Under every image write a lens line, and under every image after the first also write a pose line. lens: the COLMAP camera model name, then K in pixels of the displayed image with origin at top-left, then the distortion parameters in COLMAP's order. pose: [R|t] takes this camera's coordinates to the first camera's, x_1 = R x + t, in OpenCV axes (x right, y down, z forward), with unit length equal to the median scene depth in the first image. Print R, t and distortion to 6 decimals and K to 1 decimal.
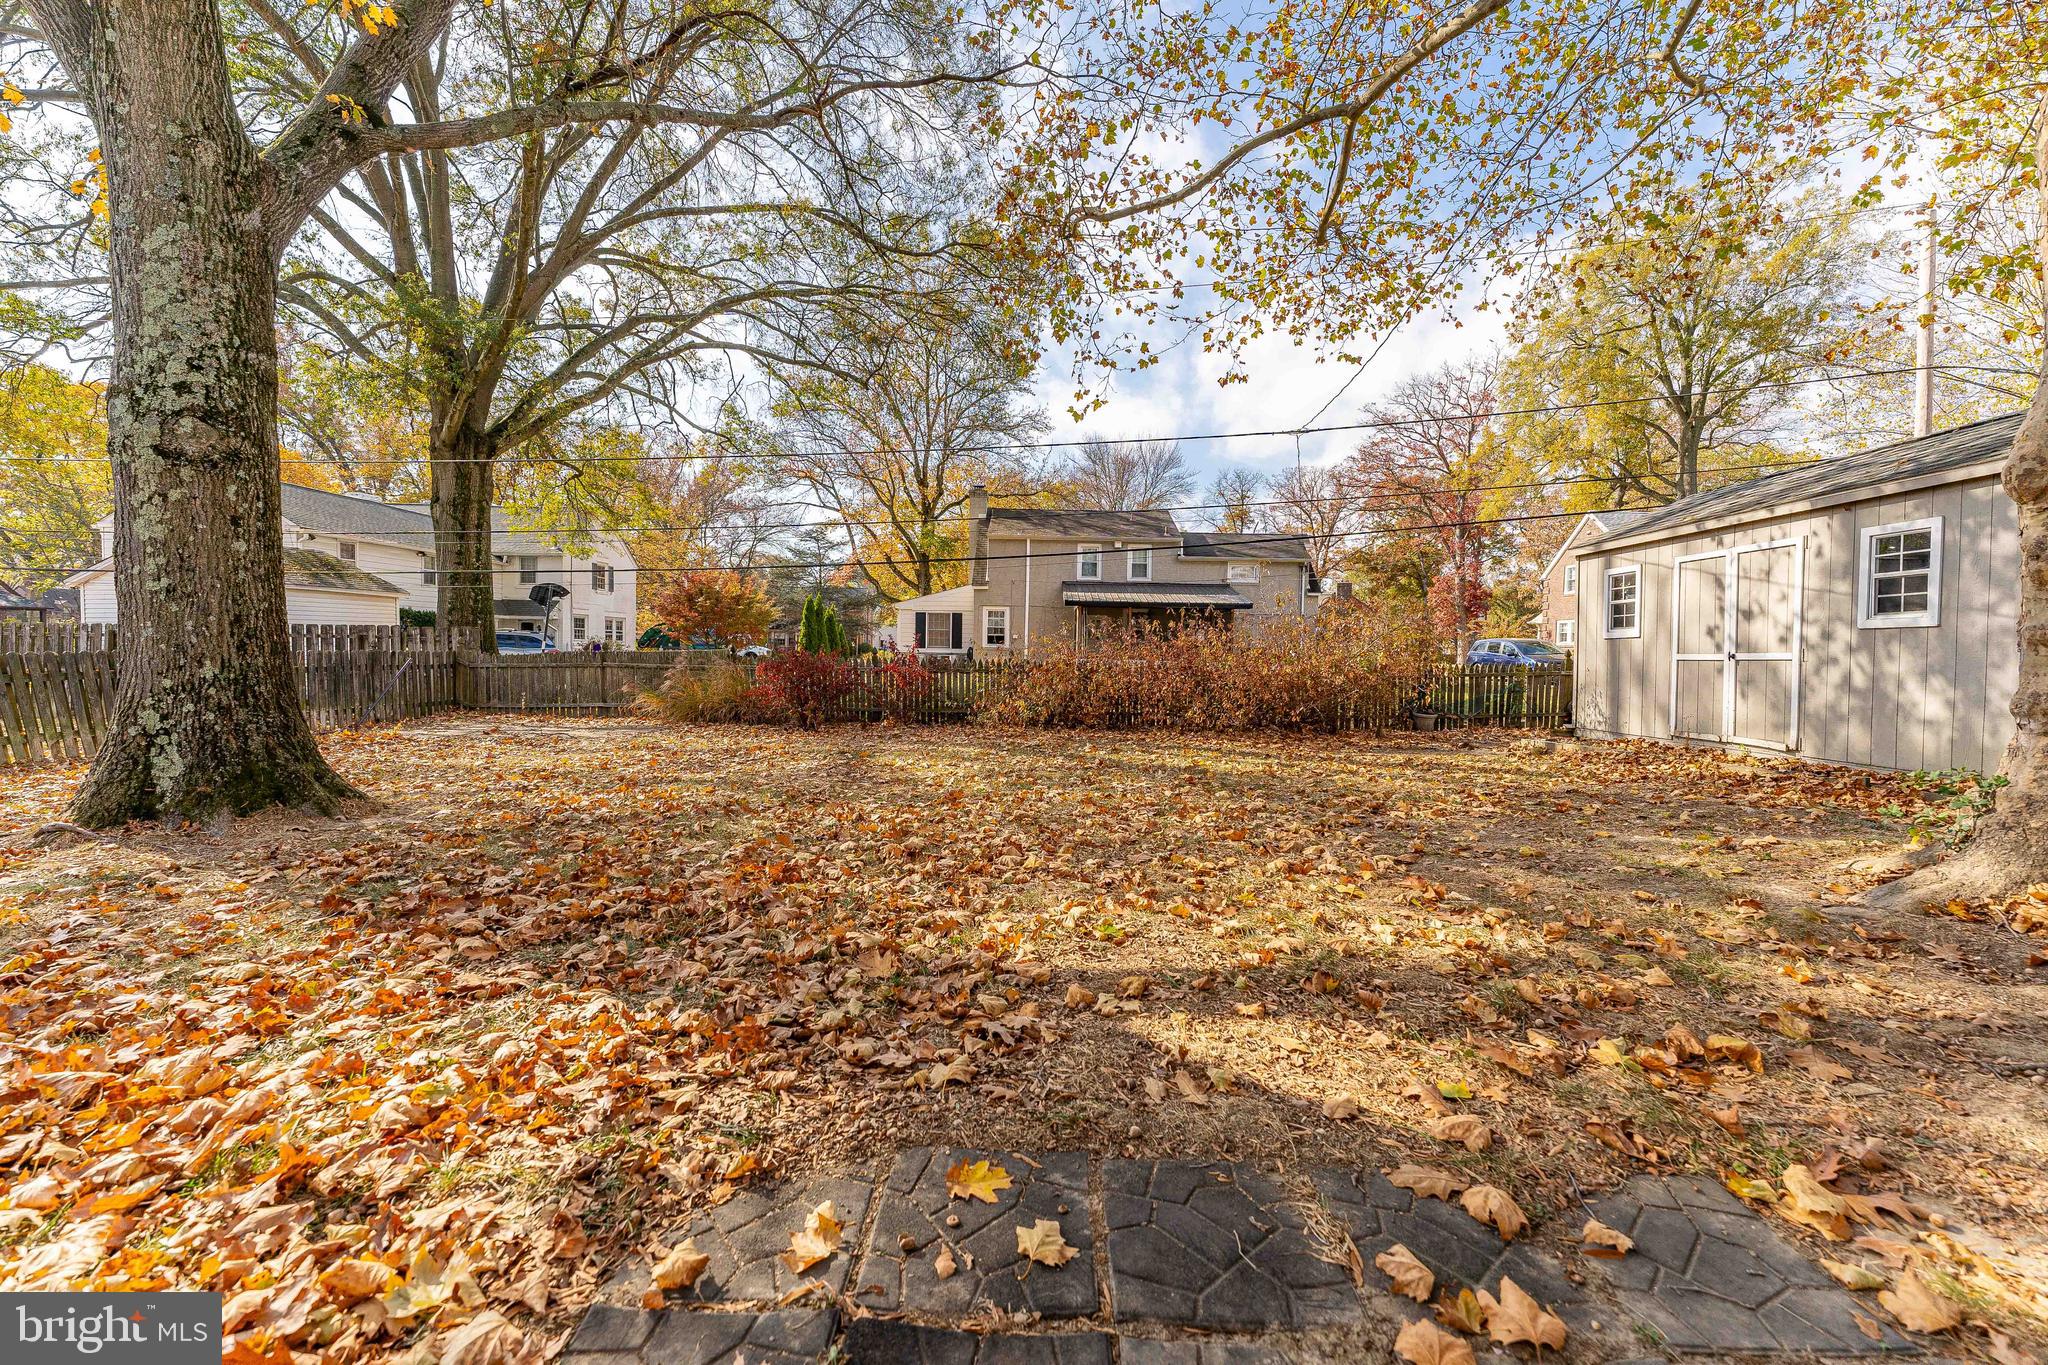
lens RADIAL K [[842.7, 0, 1014.5], [0, 842.7, 676.6], [0, 0, 1]] dist [-0.000574, -0.000268]
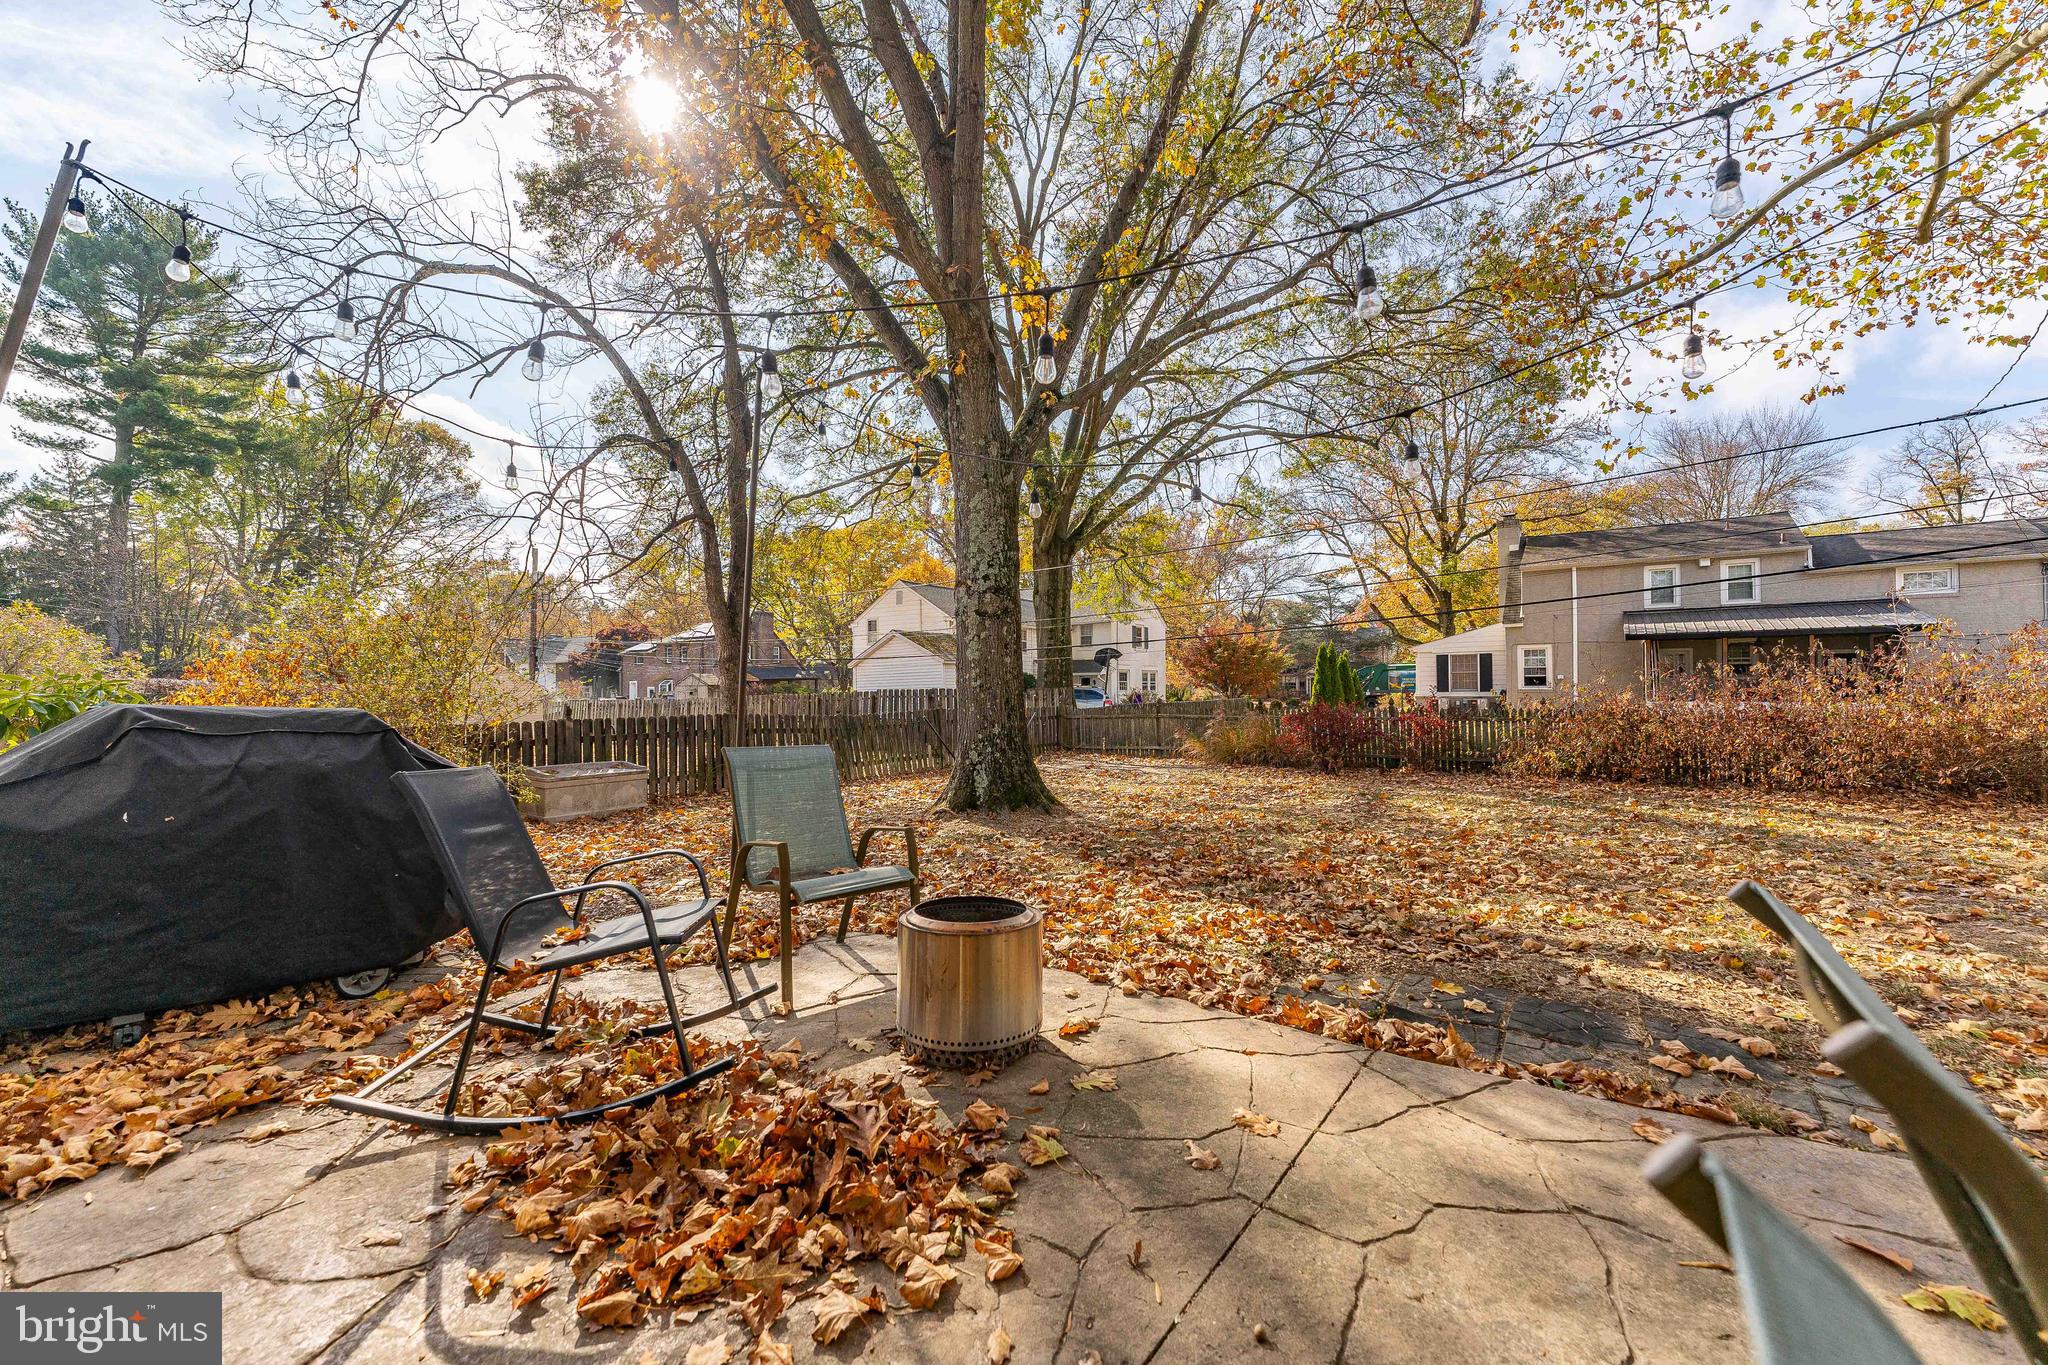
lens RADIAL K [[842.7, 0, 1014.5], [0, 842.7, 676.6], [0, 0, 1]] dist [-0.000574, -0.000268]
pose [[0.833441, -0.028703, -0.551863, 0.019366], [0.001465, 0.998761, -0.049734, -0.006952], [0.552607, 0.040642, 0.832450, -0.113203]]
